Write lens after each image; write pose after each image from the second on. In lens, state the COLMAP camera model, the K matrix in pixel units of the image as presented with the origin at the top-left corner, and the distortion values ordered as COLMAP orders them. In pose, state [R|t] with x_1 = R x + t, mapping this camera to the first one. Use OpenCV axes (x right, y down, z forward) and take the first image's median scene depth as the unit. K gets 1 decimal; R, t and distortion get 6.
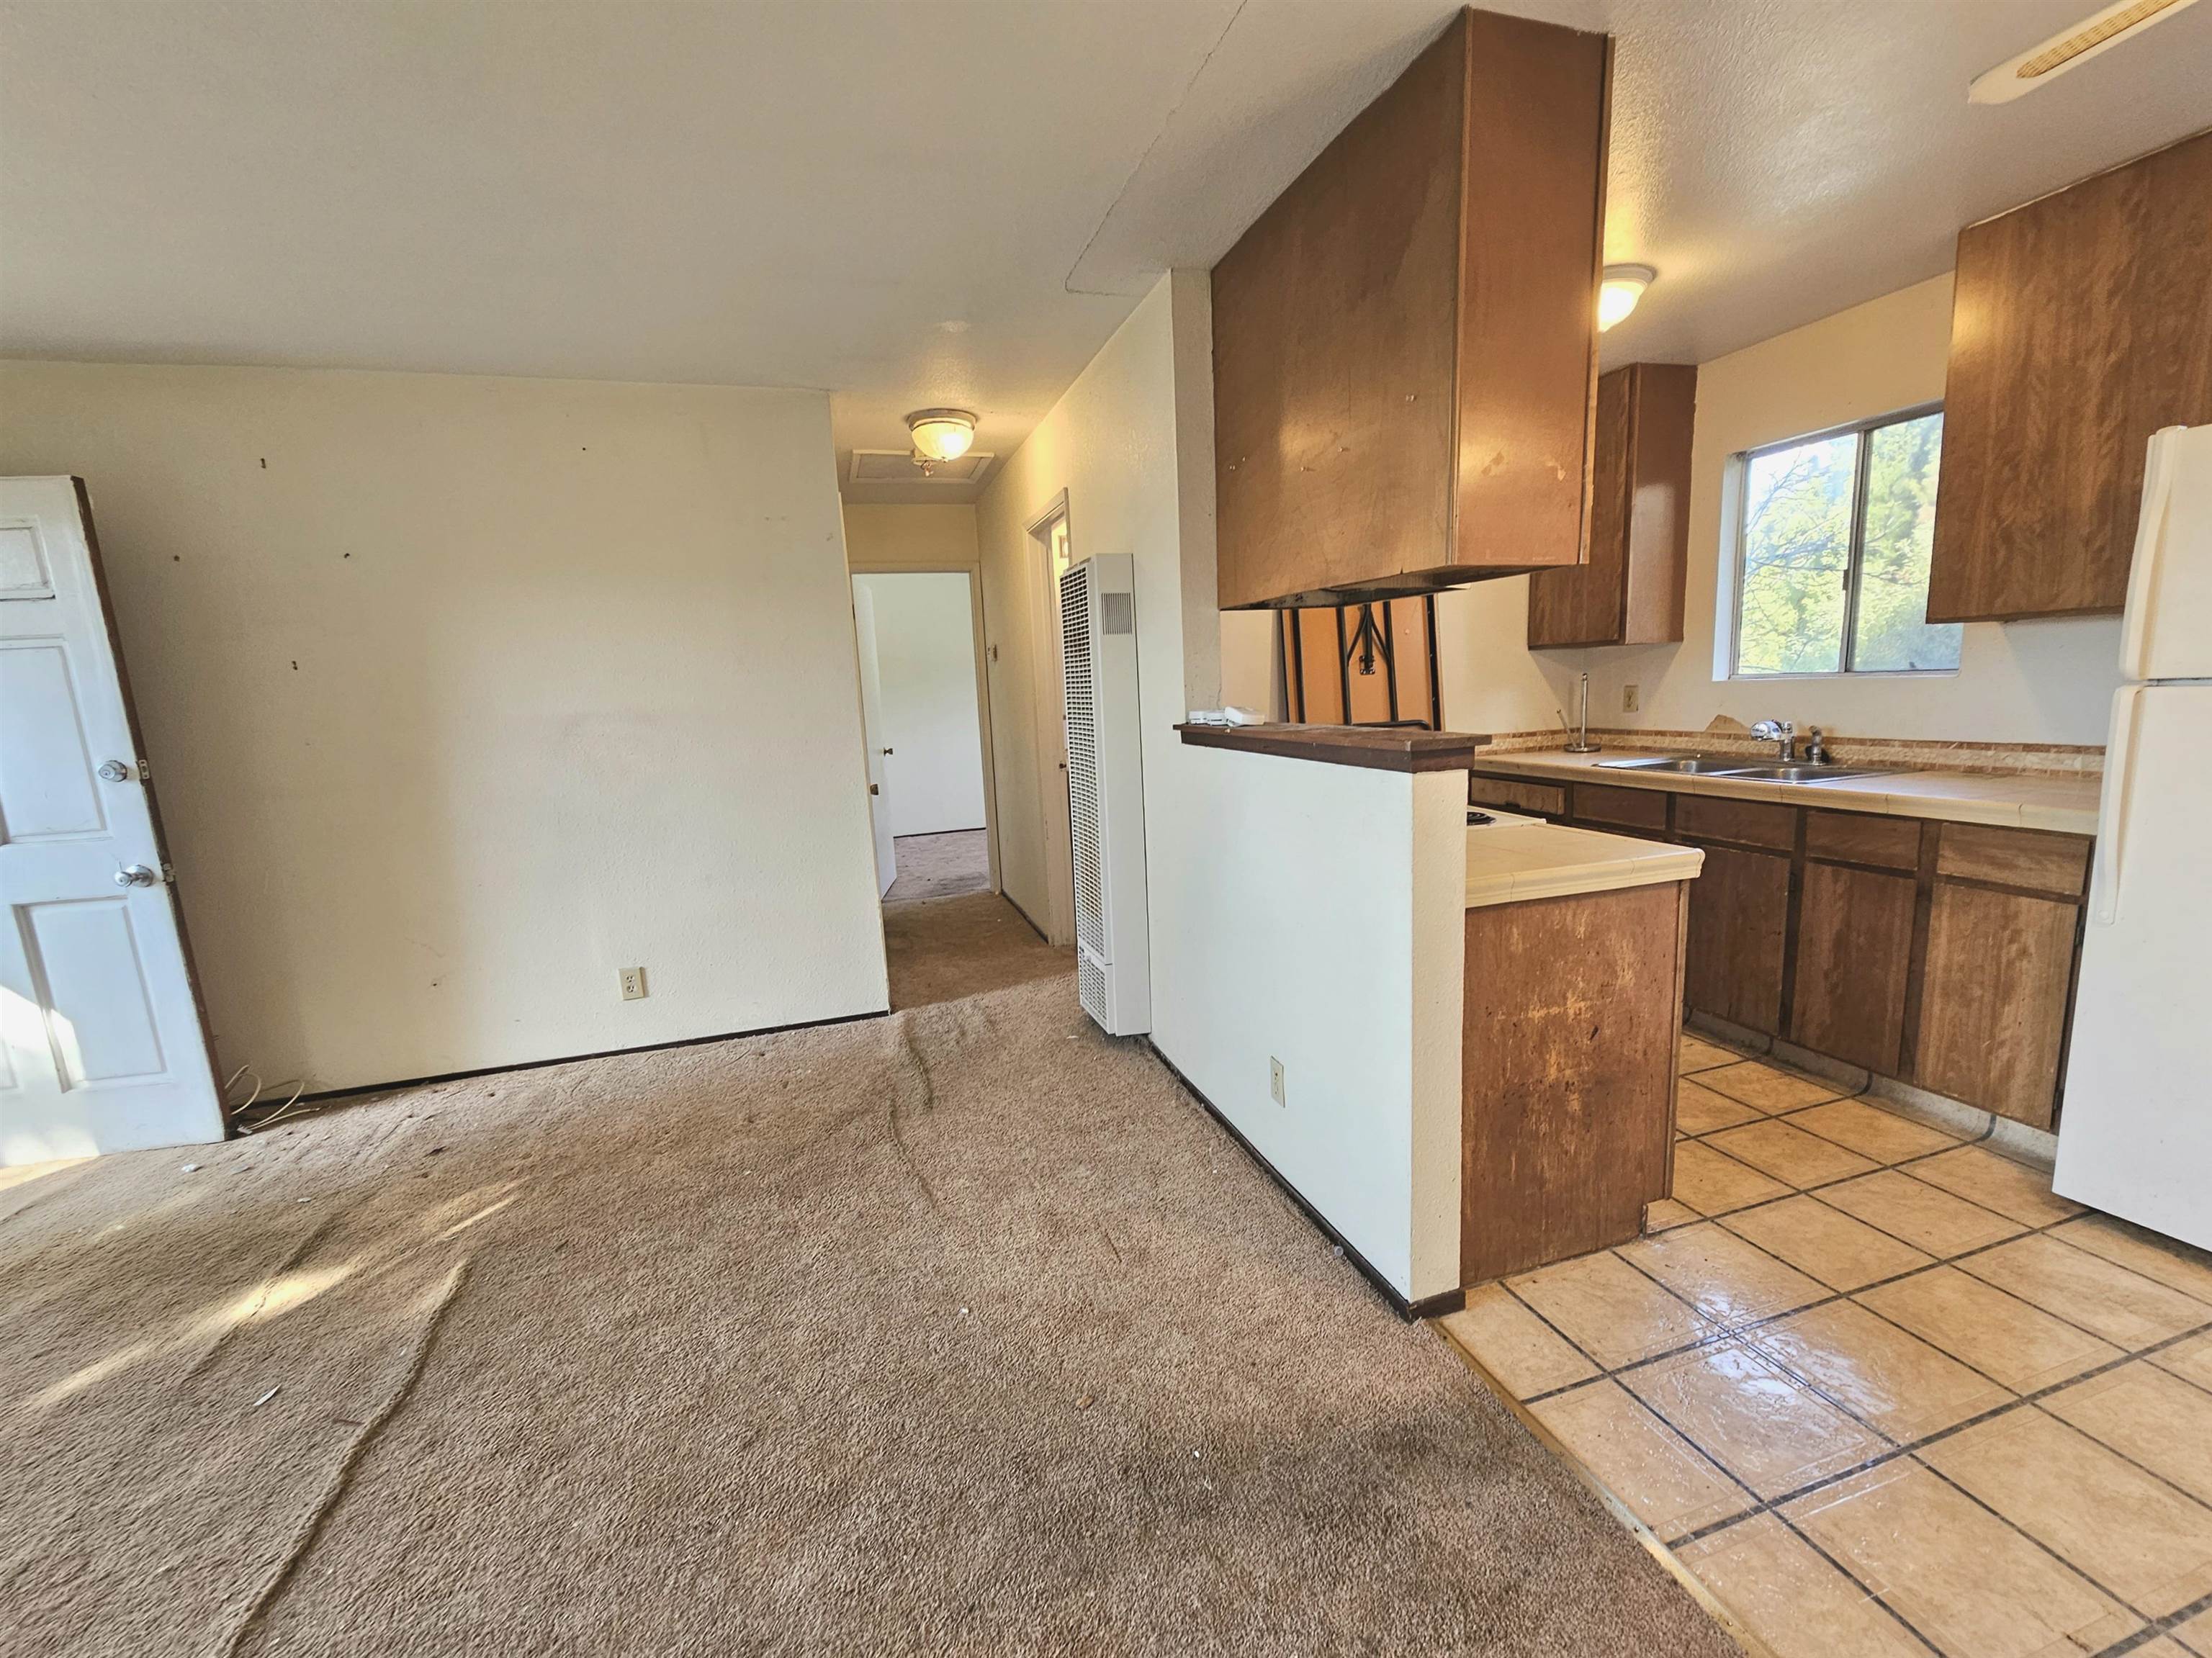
lens RADIAL K [[945.9, 0, 1106.0], [0, 945.9, 829.0], [0, 0, 1]] dist [-0.001235, 0.000551]
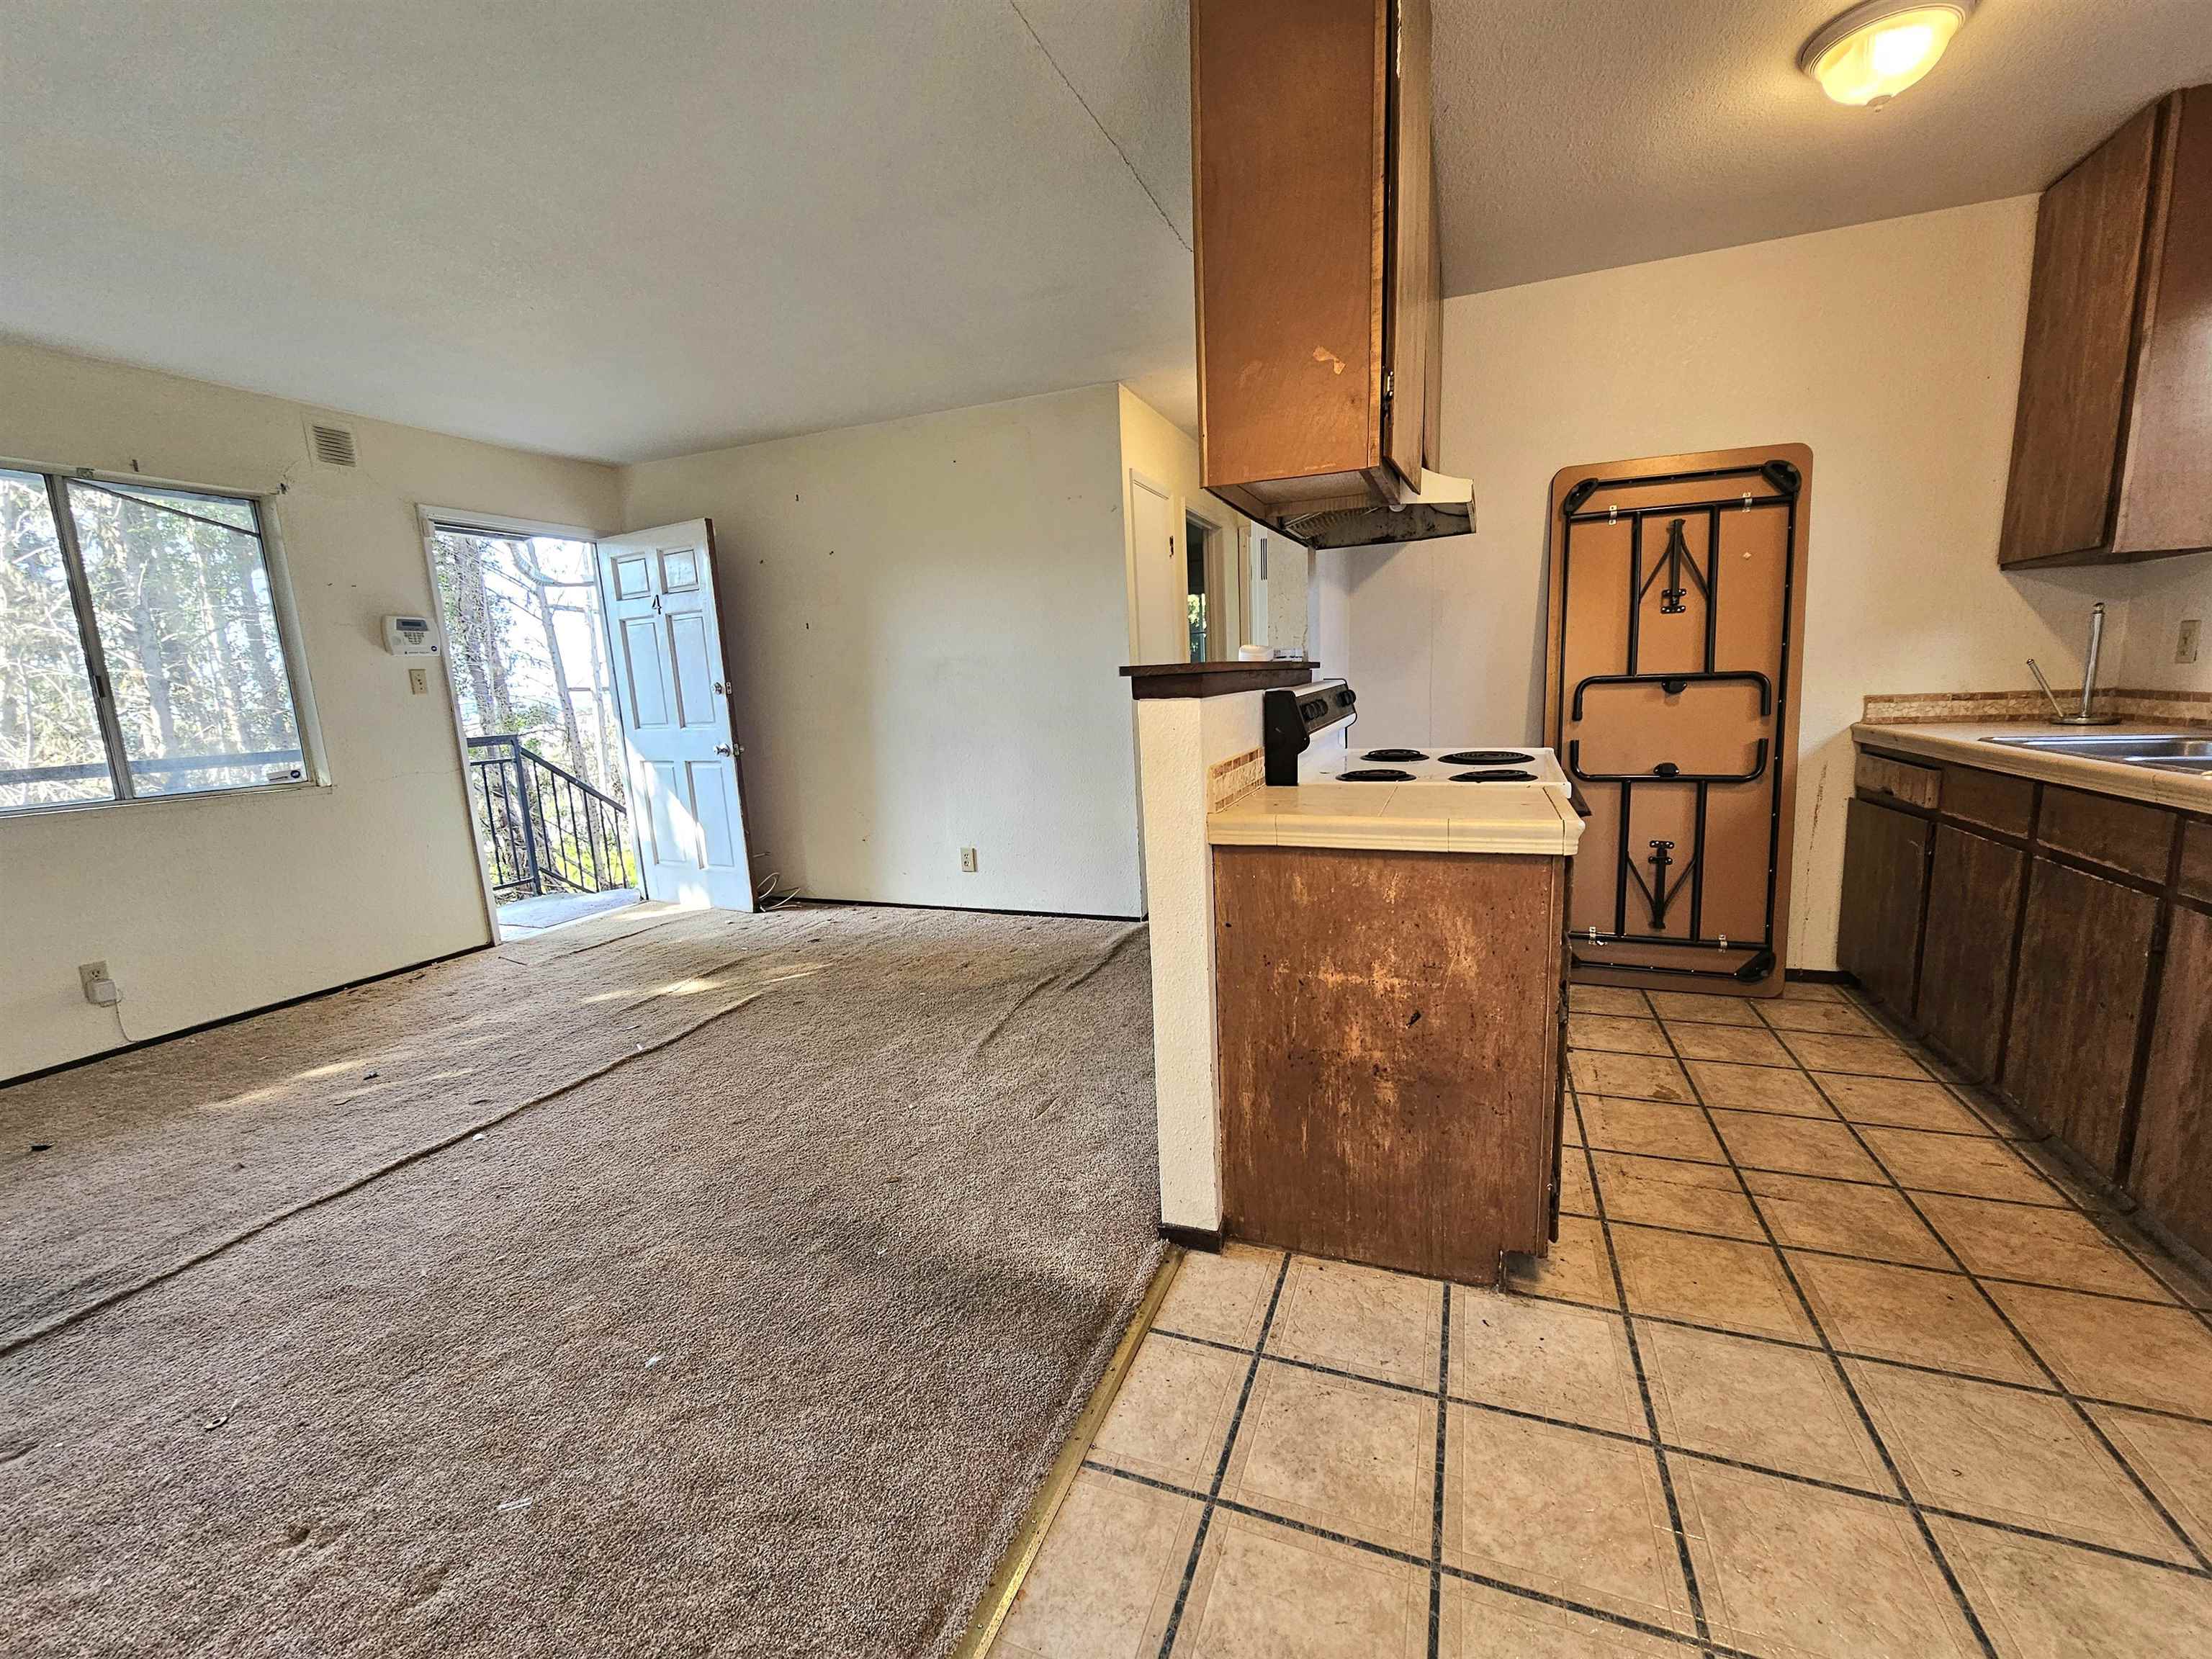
lens RADIAL K [[921.1, 0, 1101.8], [0, 921.1, 826.3], [0, 0, 1]] dist [0.001462, -0.000262]
pose [[0.772494, 0.115592, -0.624413, 0.669250], [-0.091131, 0.993295, 0.071137, 0.007334], [0.628450, 0.001950, 0.777848, 0.143048]]
